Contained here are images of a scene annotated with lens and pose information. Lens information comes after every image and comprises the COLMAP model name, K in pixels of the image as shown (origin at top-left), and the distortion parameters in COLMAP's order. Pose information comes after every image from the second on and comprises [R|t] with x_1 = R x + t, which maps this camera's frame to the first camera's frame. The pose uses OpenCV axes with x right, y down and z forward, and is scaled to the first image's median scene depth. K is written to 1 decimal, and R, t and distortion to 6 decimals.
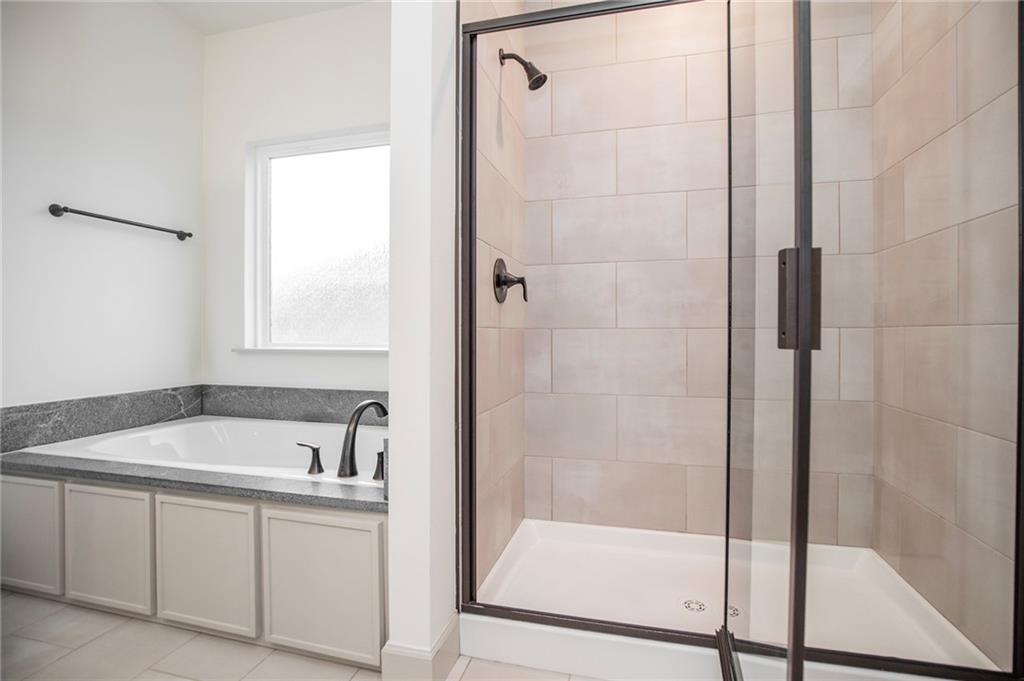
lens RADIAL K [[478.6, 0, 519.7], [0, 478.6, 336.5], [0, 0, 1]] dist [-0.026293, 0.000574]
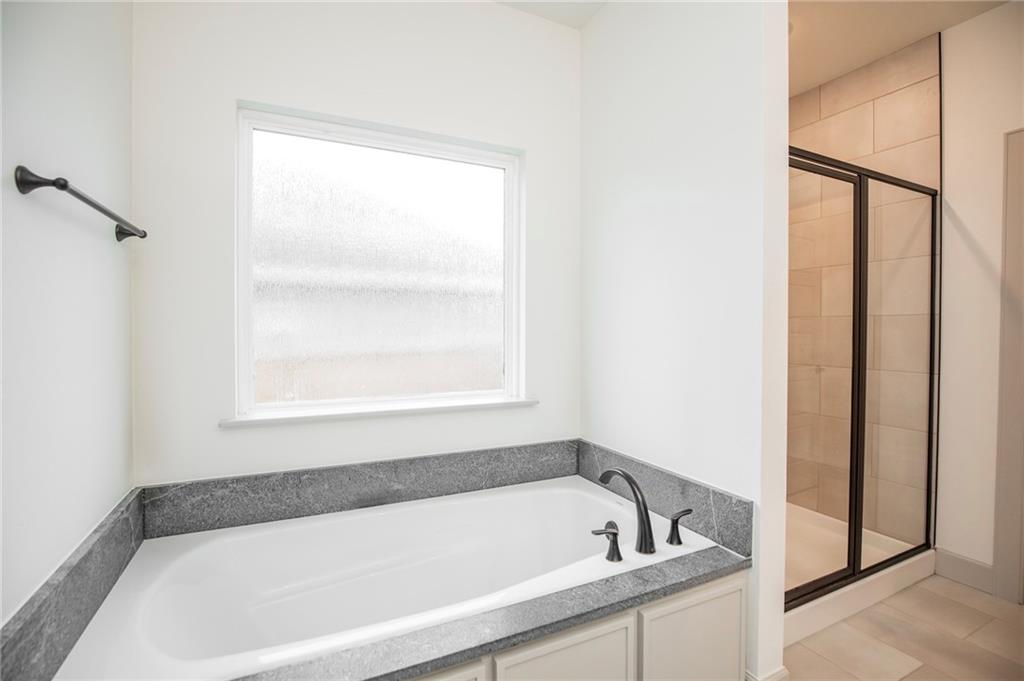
lens RADIAL K [[478.6, 0, 519.7], [0, 478.6, 336.5], [0, 0, 1]] dist [-0.026293, 0.000574]
pose [[0.756613, -0.008263, 0.653811, -0.741061], [0.002640, 0.999951, 0.009582, -0.096974], [-0.653858, -0.005524, 0.756597, 0.271171]]
